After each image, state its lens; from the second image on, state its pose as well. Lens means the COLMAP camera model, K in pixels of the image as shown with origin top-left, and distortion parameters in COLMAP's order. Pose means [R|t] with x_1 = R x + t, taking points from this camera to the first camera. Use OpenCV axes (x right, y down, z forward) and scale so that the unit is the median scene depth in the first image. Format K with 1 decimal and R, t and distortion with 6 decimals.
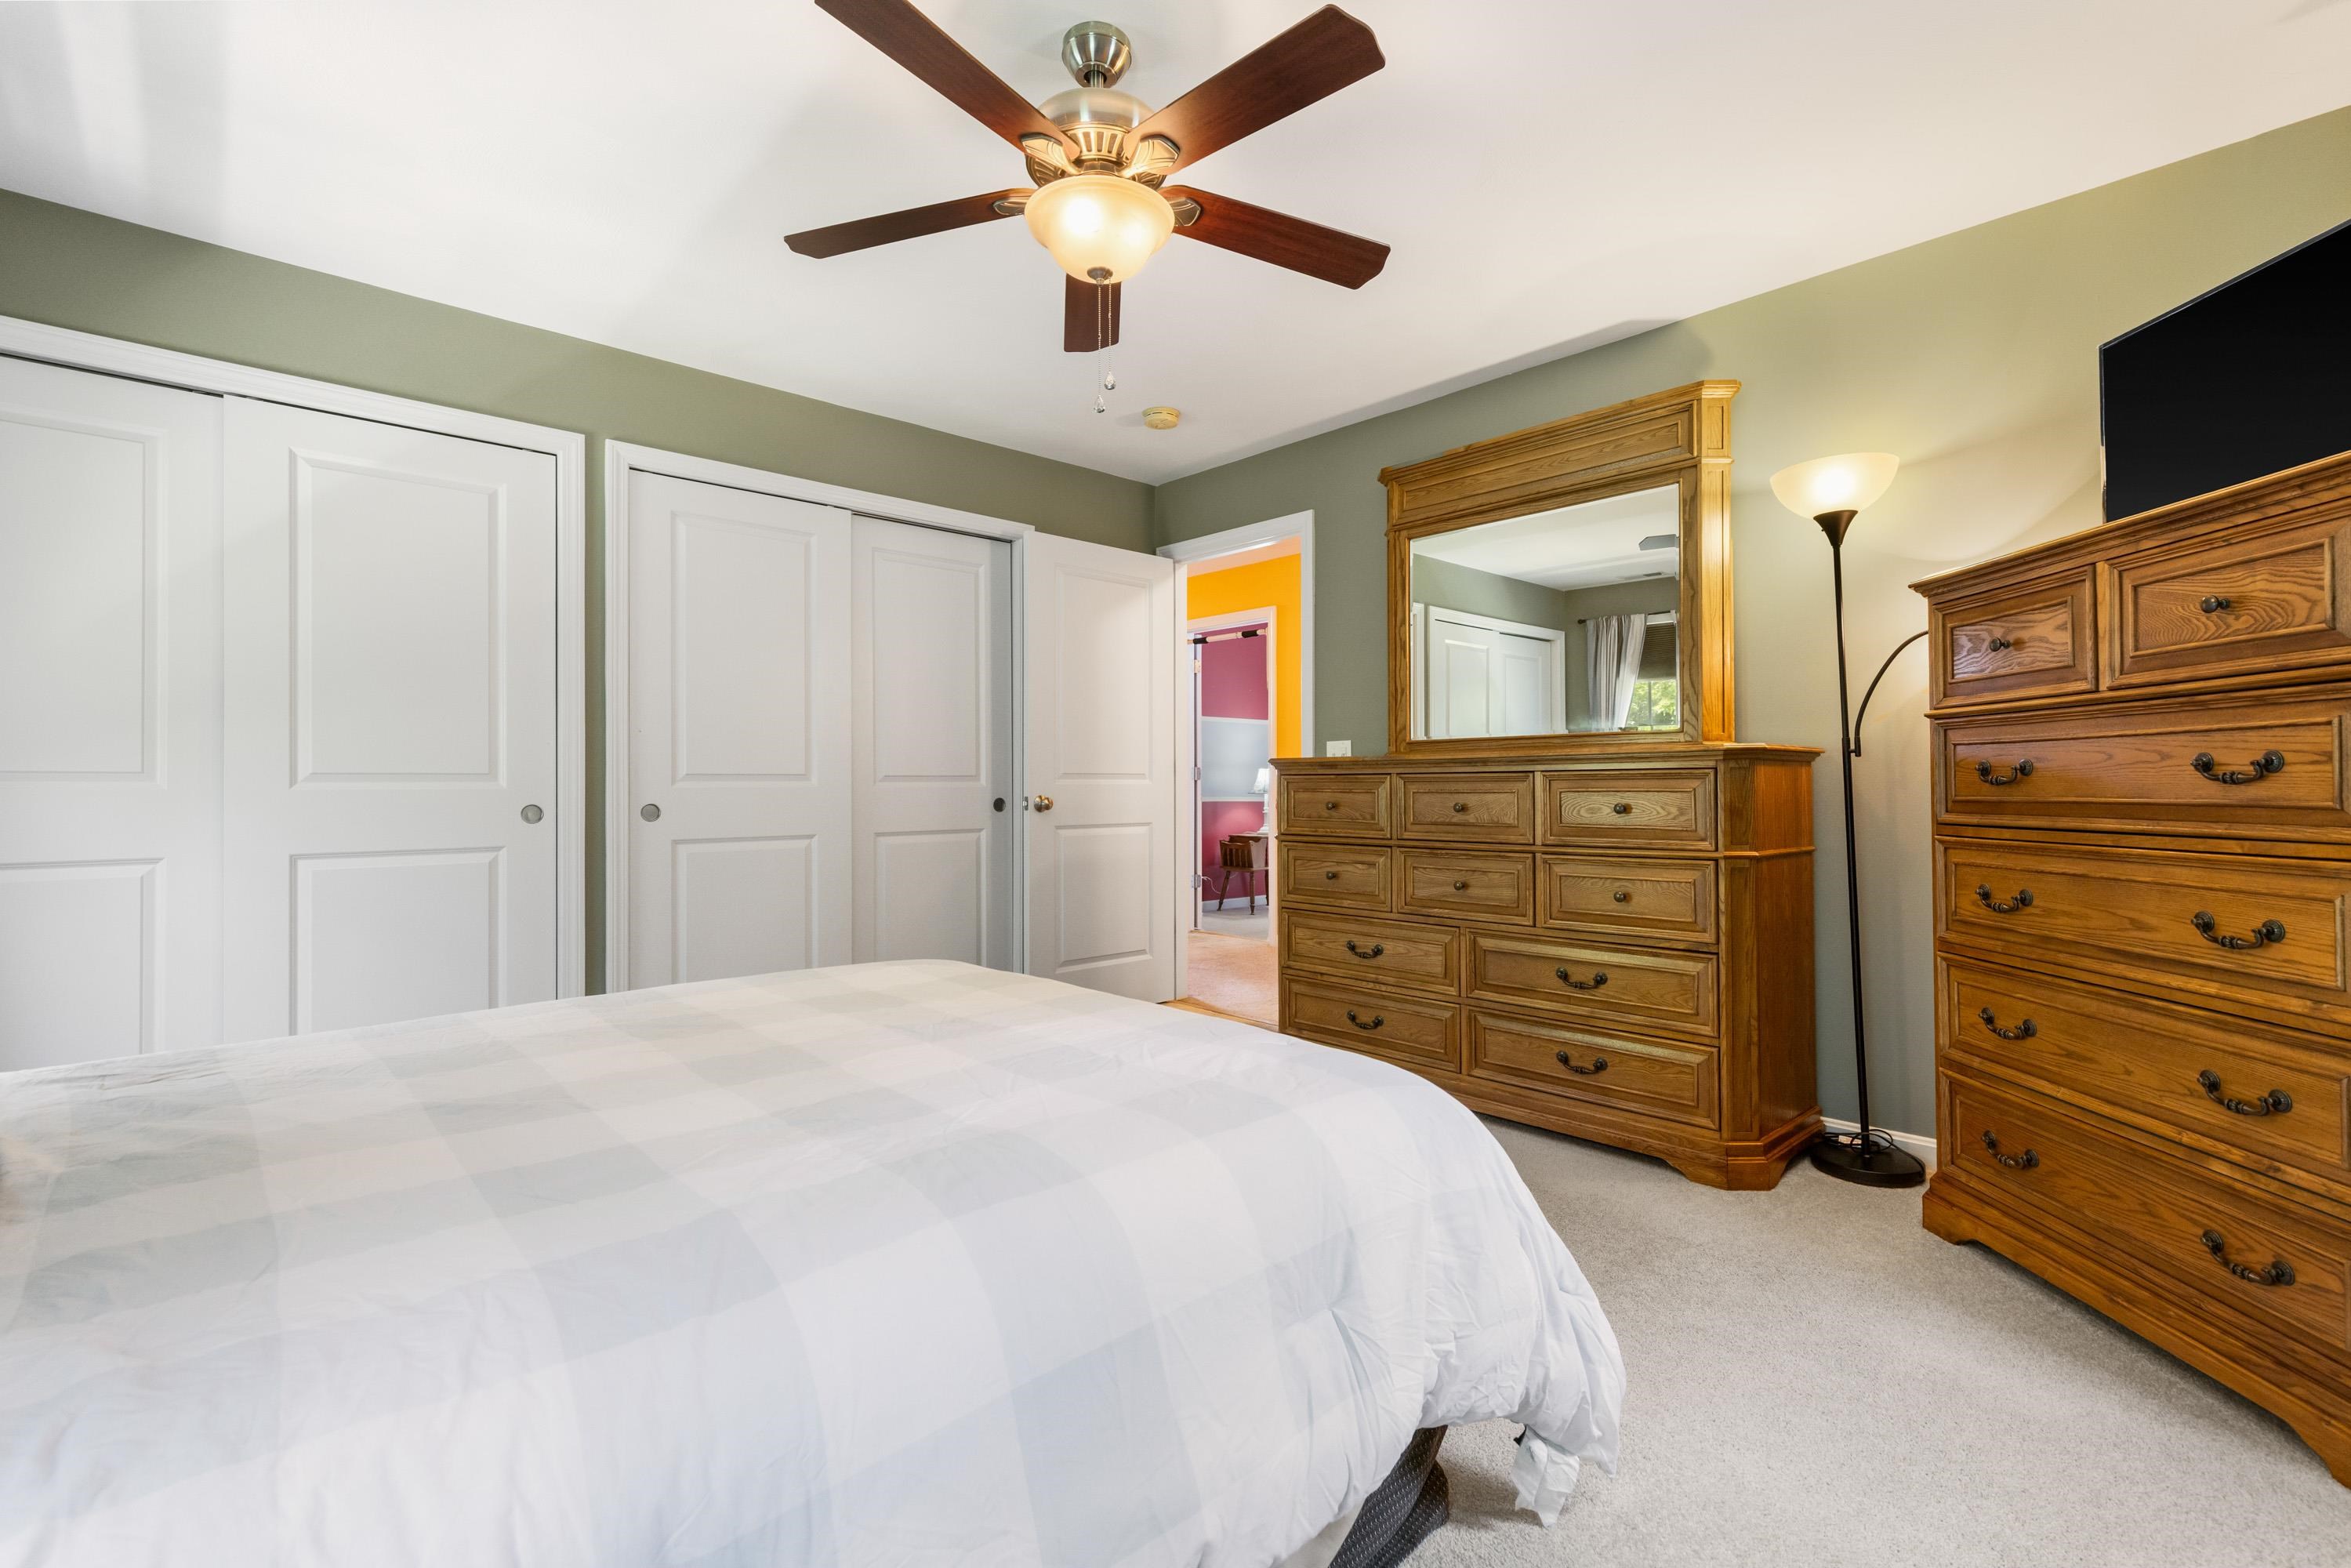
lens RADIAL K [[1050.9, 0, 1190.9], [0, 1050.9, 778.1], [0, 0, 1]] dist [0.002664, 0.000446]
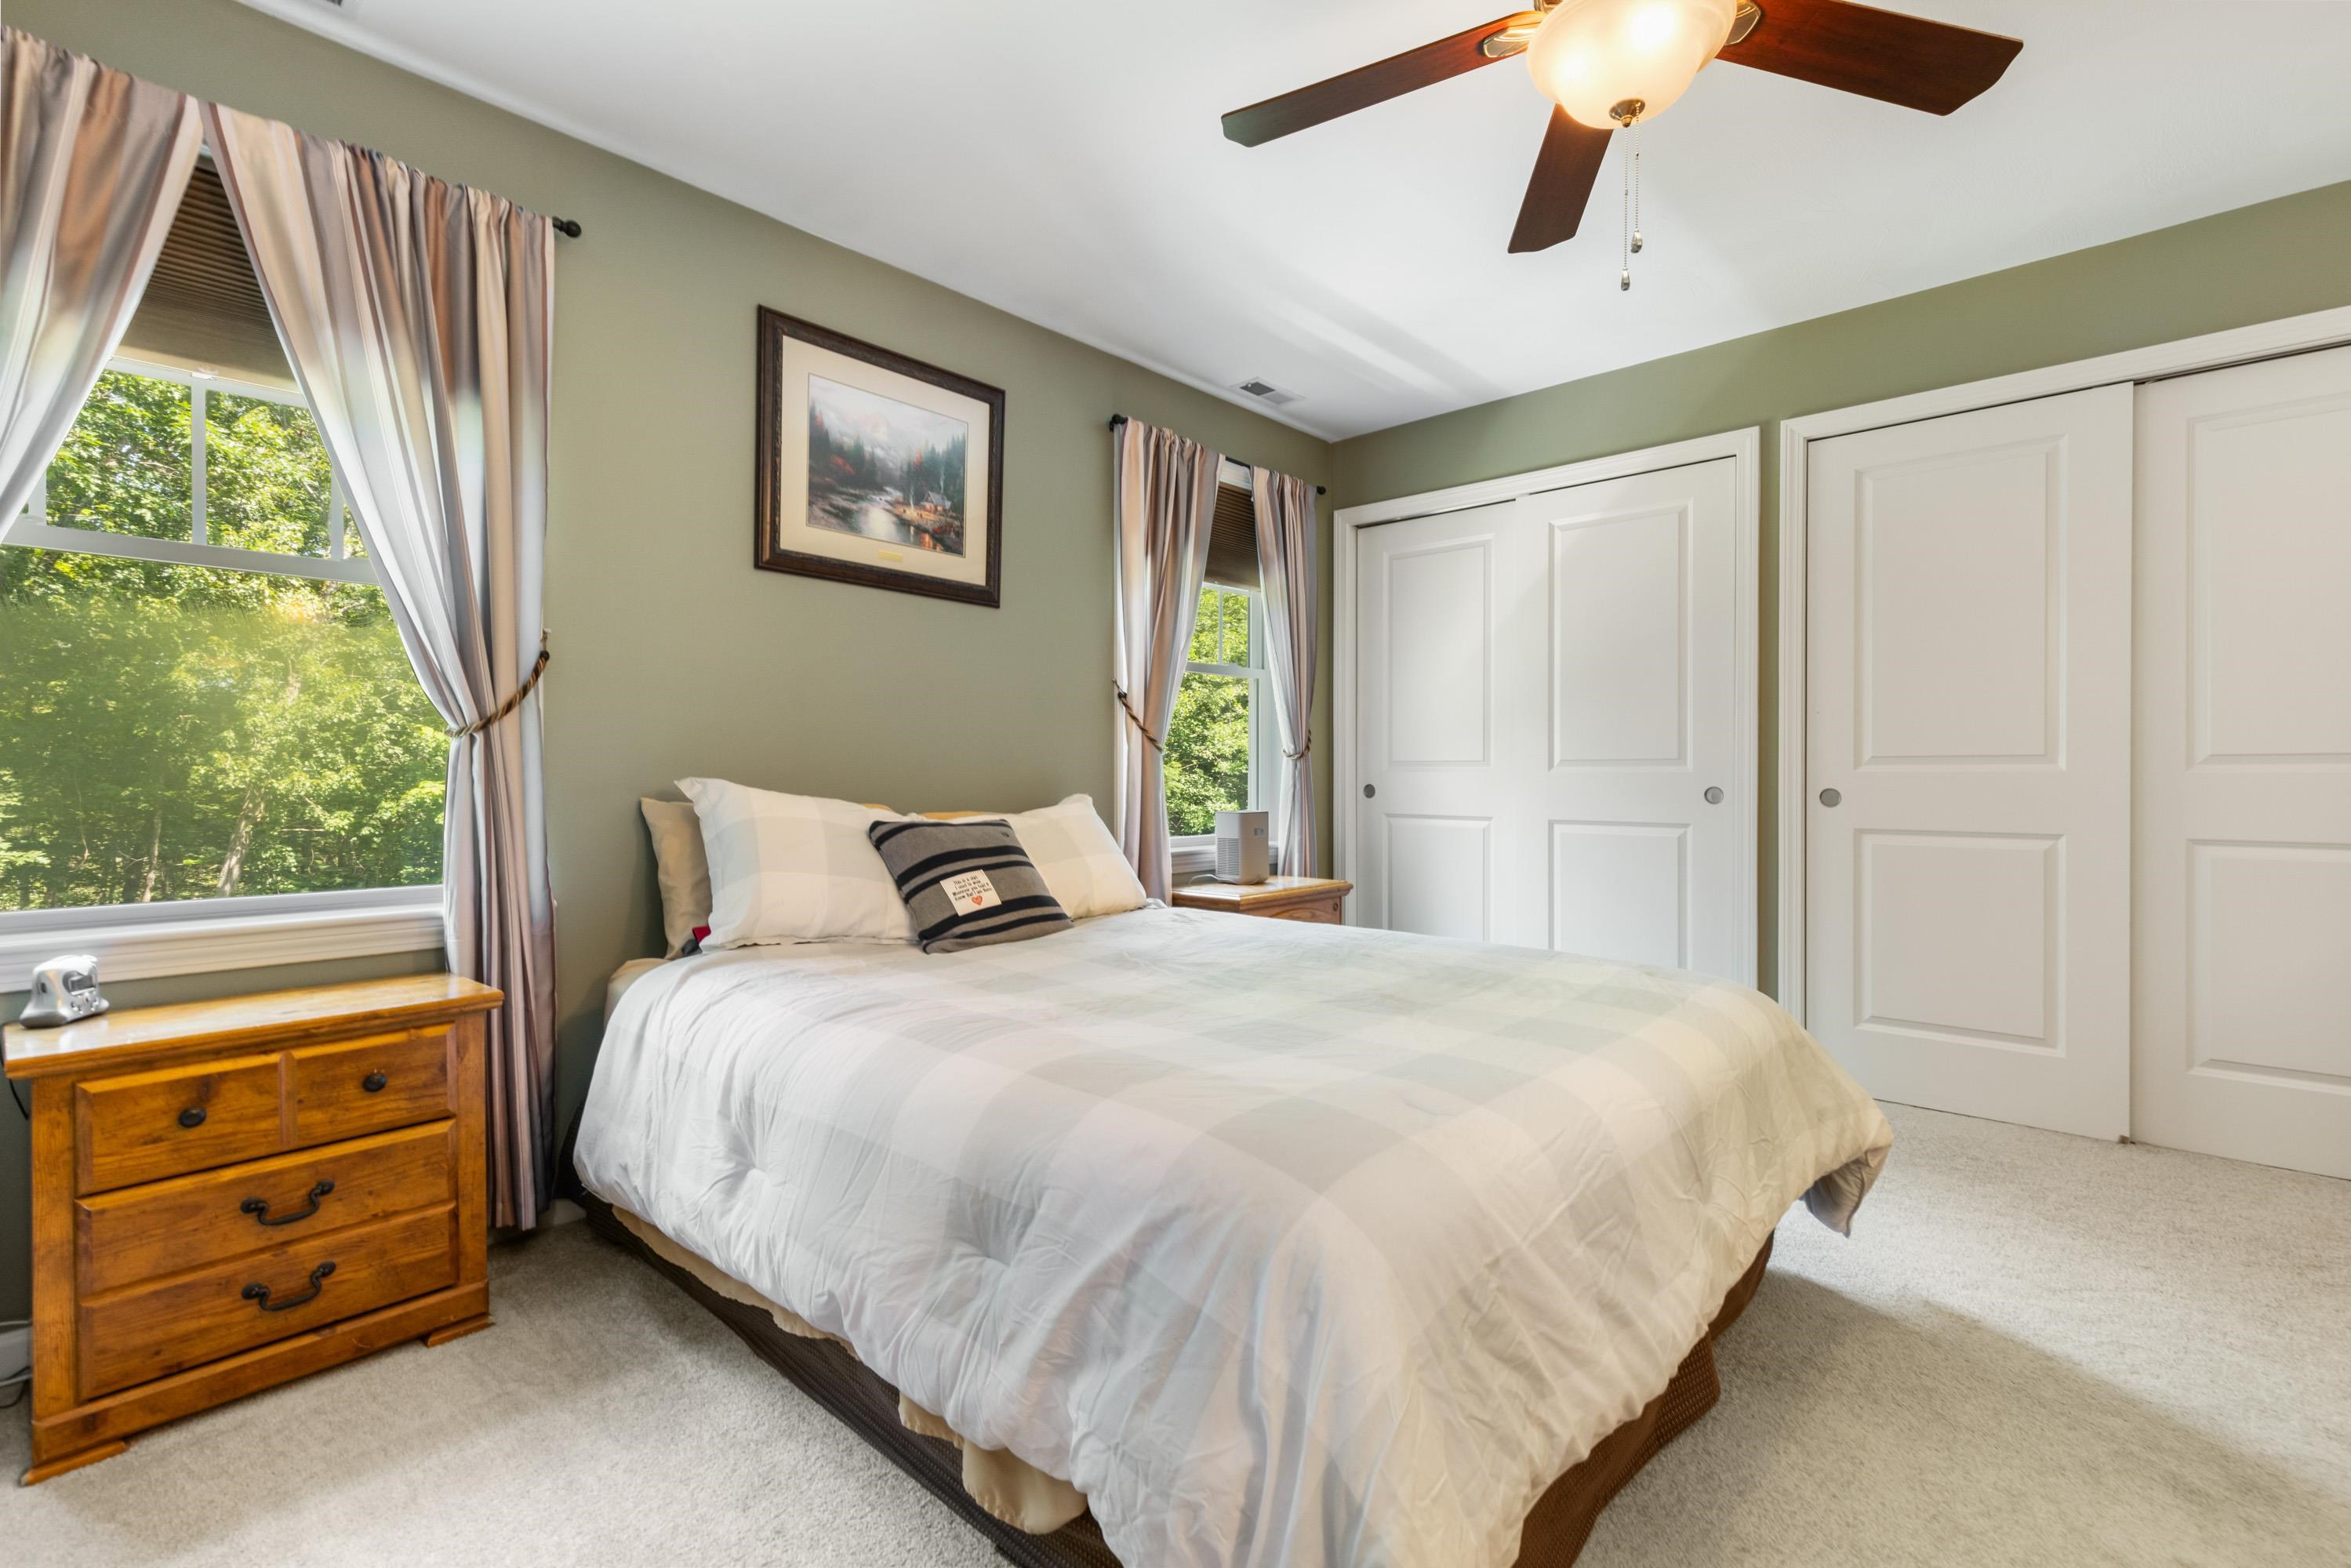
lens RADIAL K [[1050.7, 0, 1190.8], [0, 1050.7, 783.8], [0, 0, 1]] dist [0.002664, 0.000446]
pose [[0.075572, 0.014042, -0.997041, 0.424073], [0.008317, 0.999857, 0.014712, 0.001722], [0.997106, -0.009404, 0.075445, 0.387590]]
